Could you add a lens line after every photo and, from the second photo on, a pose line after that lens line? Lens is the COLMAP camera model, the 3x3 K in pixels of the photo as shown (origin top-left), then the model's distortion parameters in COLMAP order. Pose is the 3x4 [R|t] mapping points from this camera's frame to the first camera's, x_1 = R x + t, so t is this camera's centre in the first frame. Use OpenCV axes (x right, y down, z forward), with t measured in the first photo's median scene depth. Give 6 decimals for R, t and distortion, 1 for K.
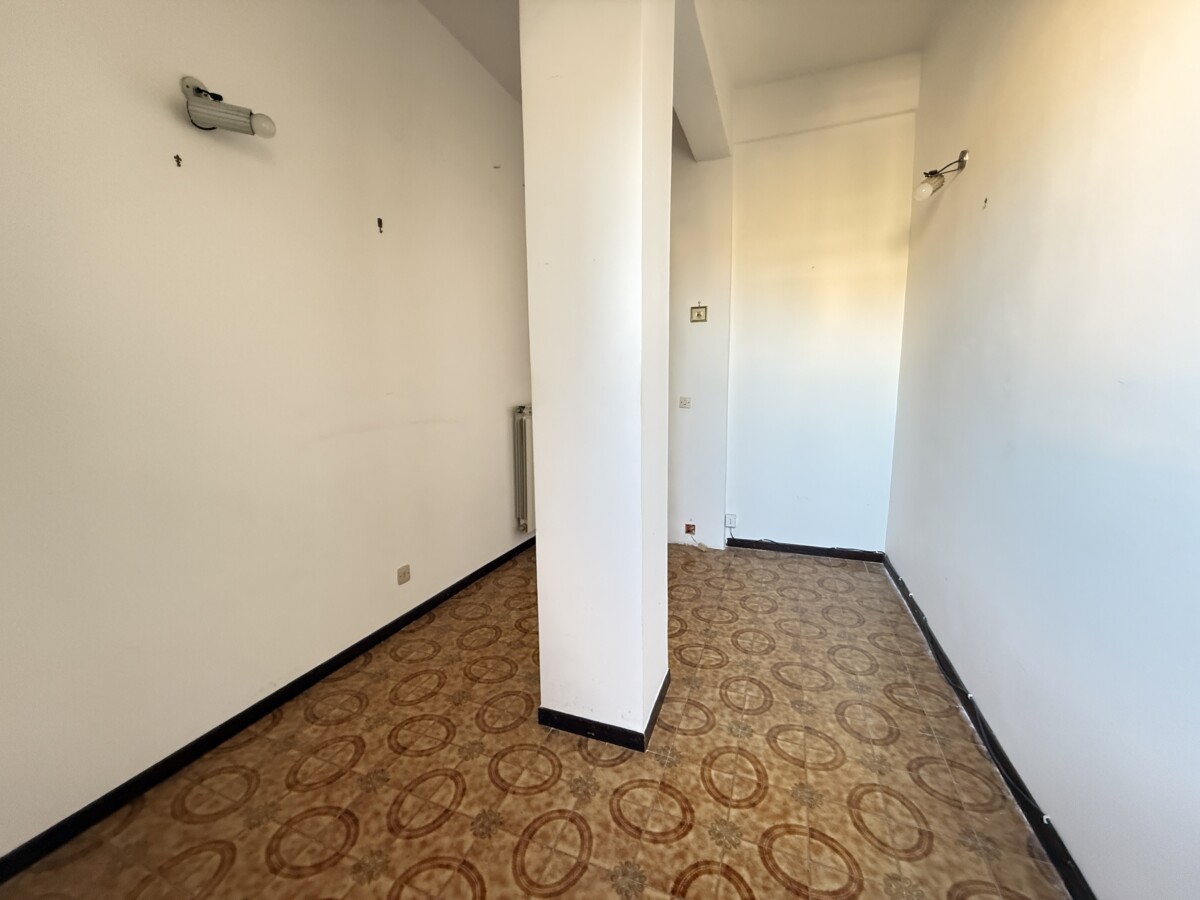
lens RADIAL K [[476.3, 0, 598.5], [0, 476.3, 450.7], [0, 0, 1]] dist [-0.000505, 0.000717]
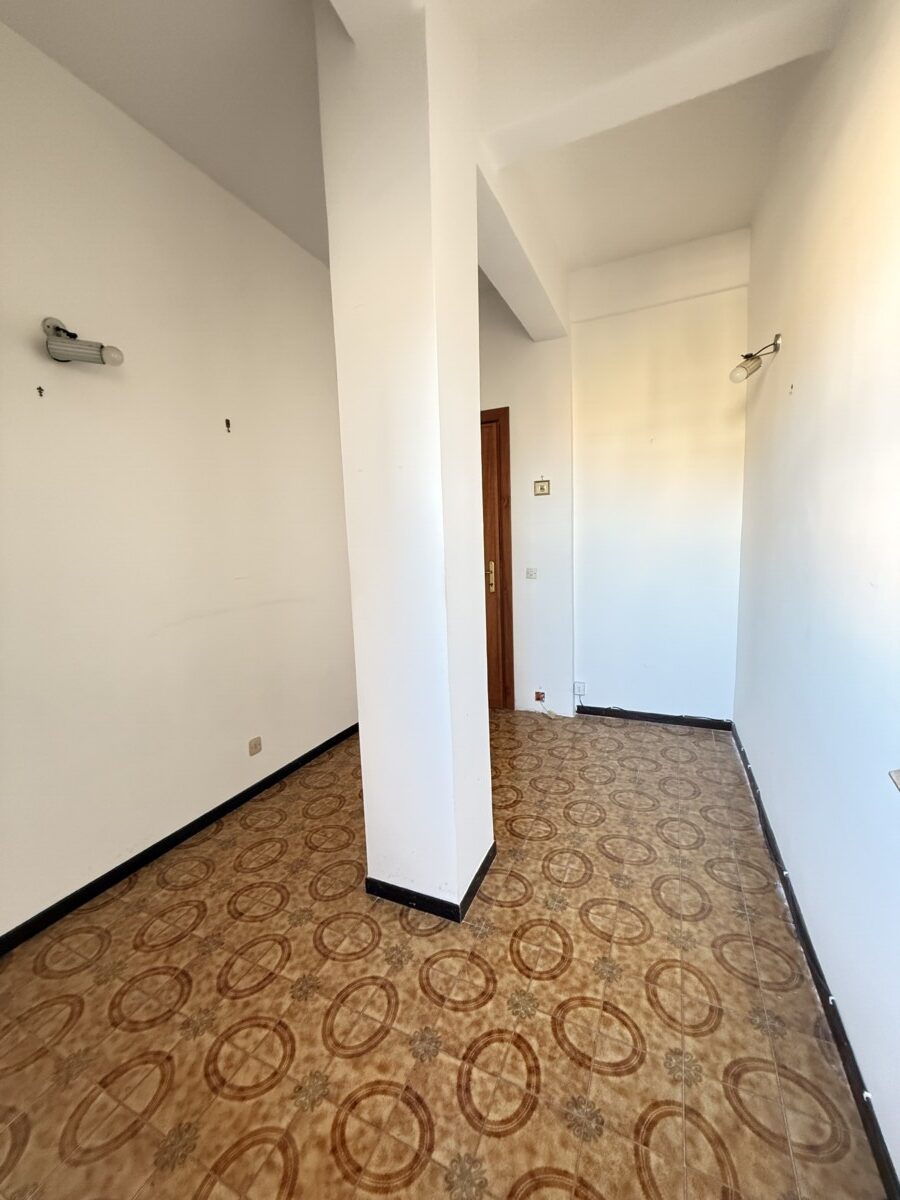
lens RADIAL K [[476.3, 0, 451.2], [0, 476.3, 598.5], [0, 0, 1]] dist [-0.000505, 0.000717]
pose [[0.998178, -0.015903, -0.058206, 0.156199], [0.014989, 0.999758, -0.016102, -0.075488], [0.058448, 0.015200, 0.998175, -0.074290]]
